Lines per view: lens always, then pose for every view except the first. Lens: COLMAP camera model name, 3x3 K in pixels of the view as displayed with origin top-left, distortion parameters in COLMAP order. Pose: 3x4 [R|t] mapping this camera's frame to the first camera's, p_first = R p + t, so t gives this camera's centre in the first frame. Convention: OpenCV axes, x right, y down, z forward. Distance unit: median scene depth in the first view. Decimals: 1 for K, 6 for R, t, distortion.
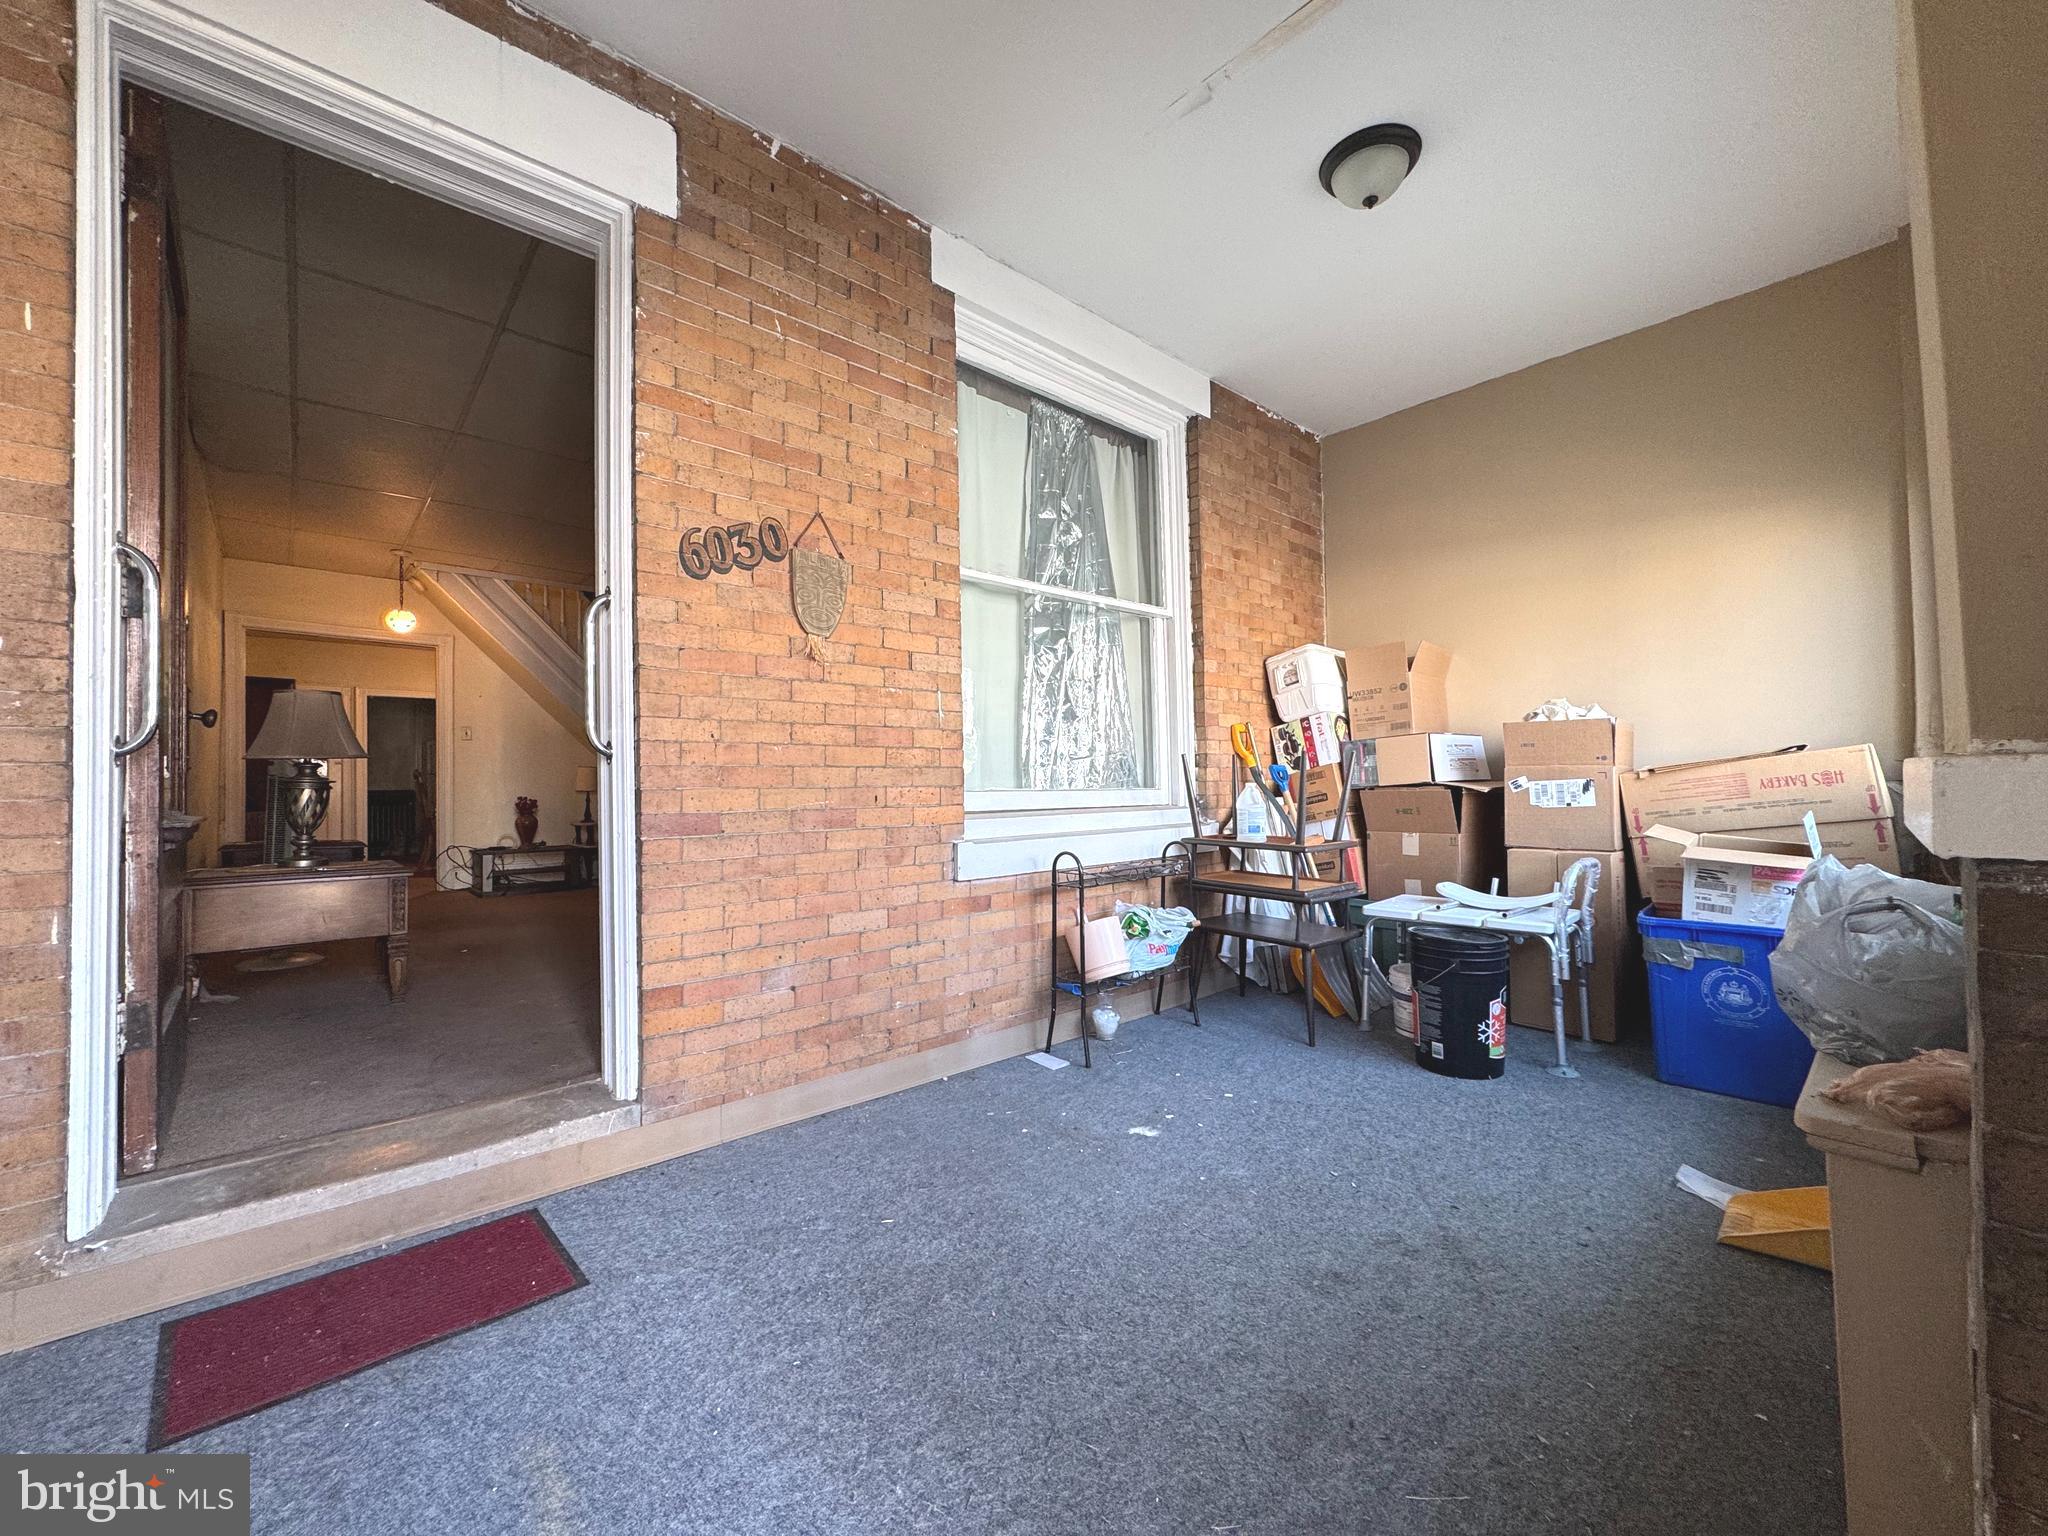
lens RADIAL K [[815.5, 0, 1025.4], [0, 815.5, 766.1], [0, 0, 1]] dist [0.002054, 0.000333]
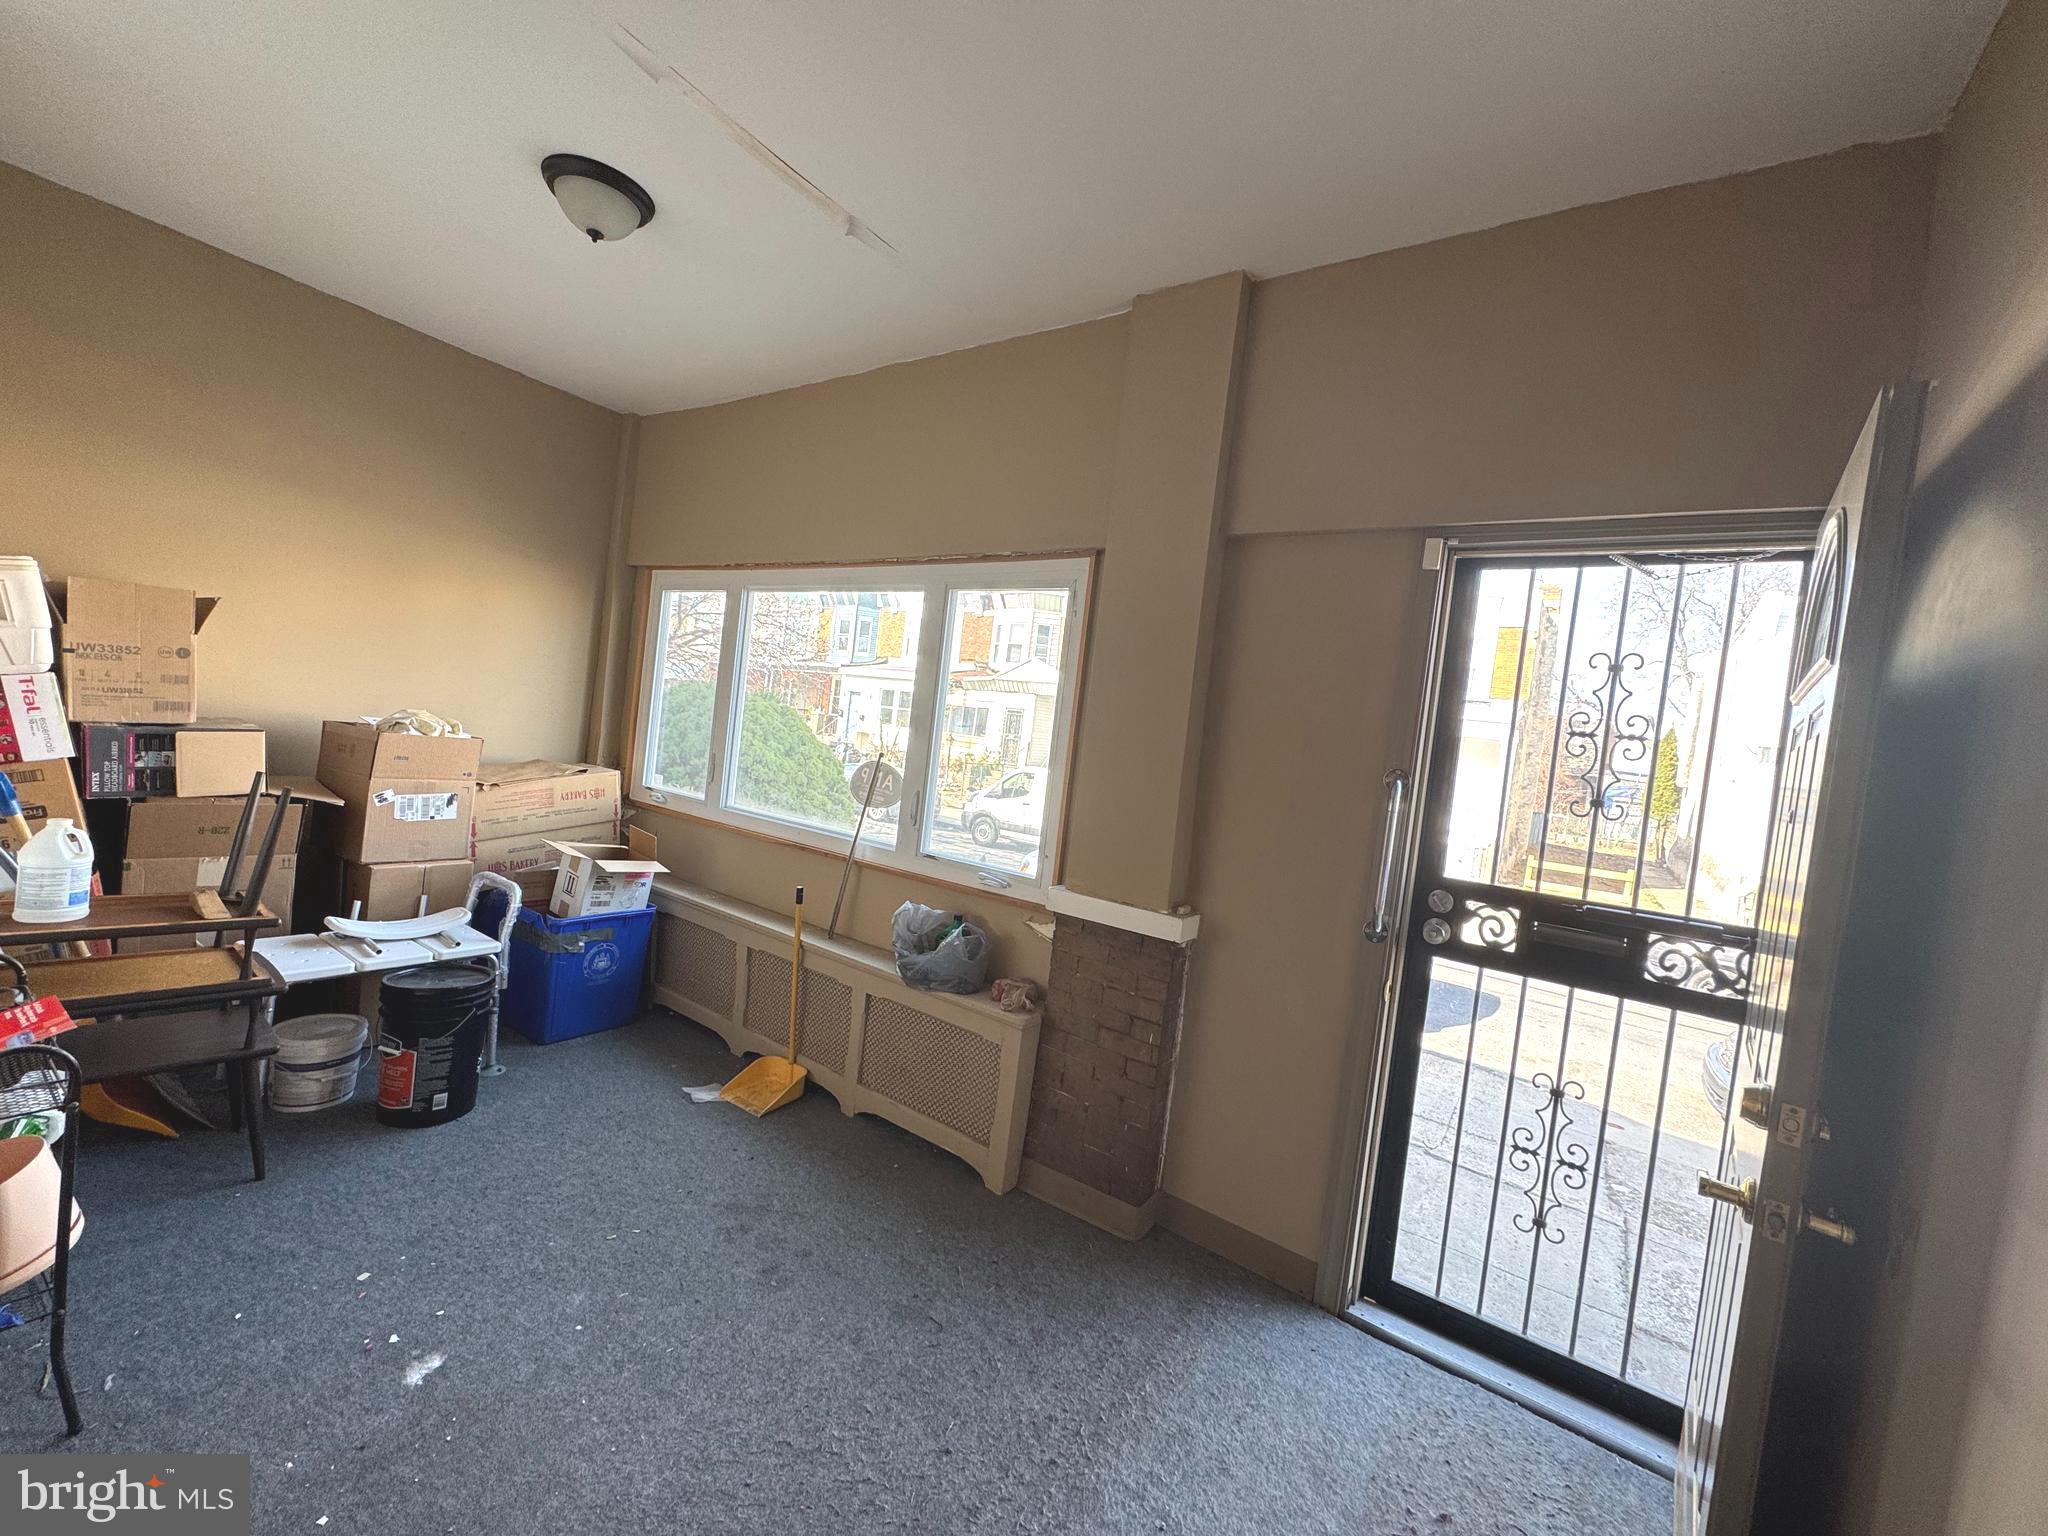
lens RADIAL K [[815.5, 0, 1024.3], [0, 815.5, 767.9], [0, 0, 1]] dist [0.002054, 0.000333]
pose [[-0.222916, -0.046434, 0.973731, -0.574917], [-0.137107, 0.990430, 0.015843, -0.154208], [-0.965148, -0.129974, -0.227149, 0.605236]]
